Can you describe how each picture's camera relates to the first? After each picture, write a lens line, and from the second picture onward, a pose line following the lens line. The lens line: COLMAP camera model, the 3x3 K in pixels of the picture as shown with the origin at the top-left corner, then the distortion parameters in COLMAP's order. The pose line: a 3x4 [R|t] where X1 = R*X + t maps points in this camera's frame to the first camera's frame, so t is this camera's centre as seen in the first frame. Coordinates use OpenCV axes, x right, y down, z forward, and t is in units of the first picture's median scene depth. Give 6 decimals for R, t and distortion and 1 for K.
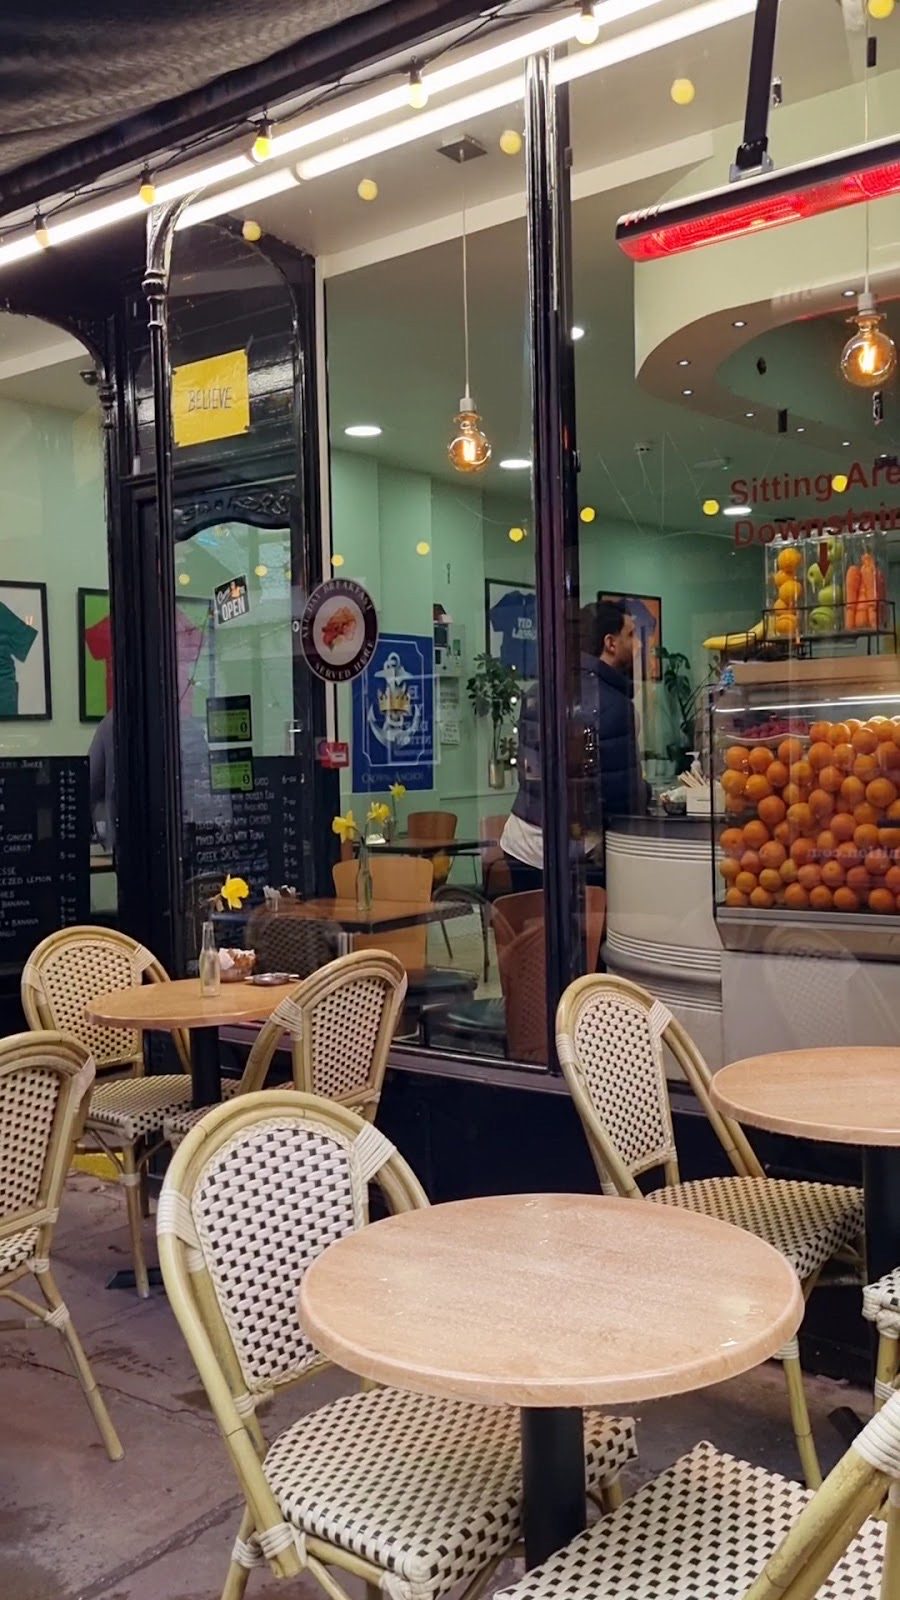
lens RADIAL K [[1413.9, 0, 453.5], [0, 1413.9, 796.6], [0, 0, 1]] dist [0.014755, 0.004055]
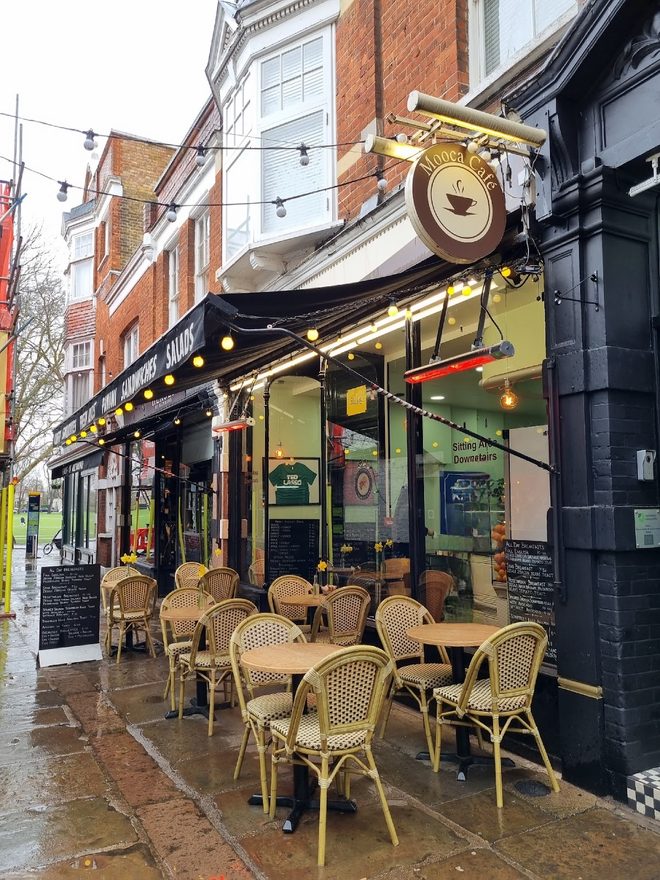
lens RADIAL K [[678.6, 0, 320.7], [0, 678.6, 439.3], [0, 0, 1]] dist [0.055534, -0.045053]
pose [[0.917312, -0.023558, -0.397472, 0.403706], [-0.029324, 0.991540, -0.126443, -0.020216], [0.397088, 0.127643, 0.908861, -0.396023]]
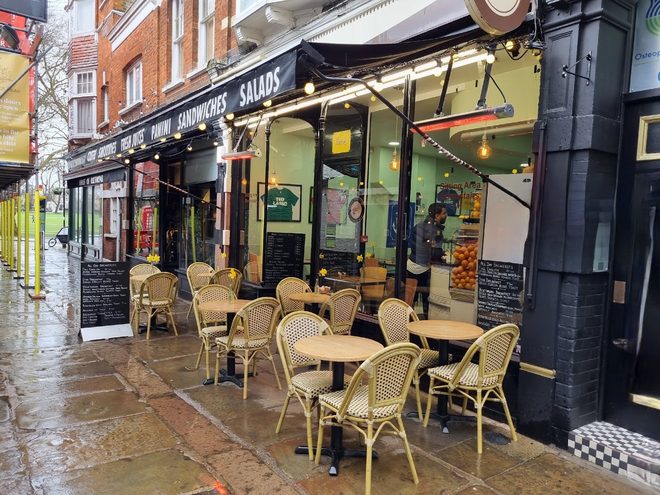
lens RADIAL K [[509.0, 0, 331.3], [0, 509.0, 250.8], [0, 0, 1]] dist [0.055534, -0.045053]
pose [[0.961747, 0.077233, -0.262825, 0.222646], [-0.073105, 0.996999, 0.025464, -0.030767], [0.264003, -0.005277, 0.964507, -0.387060]]
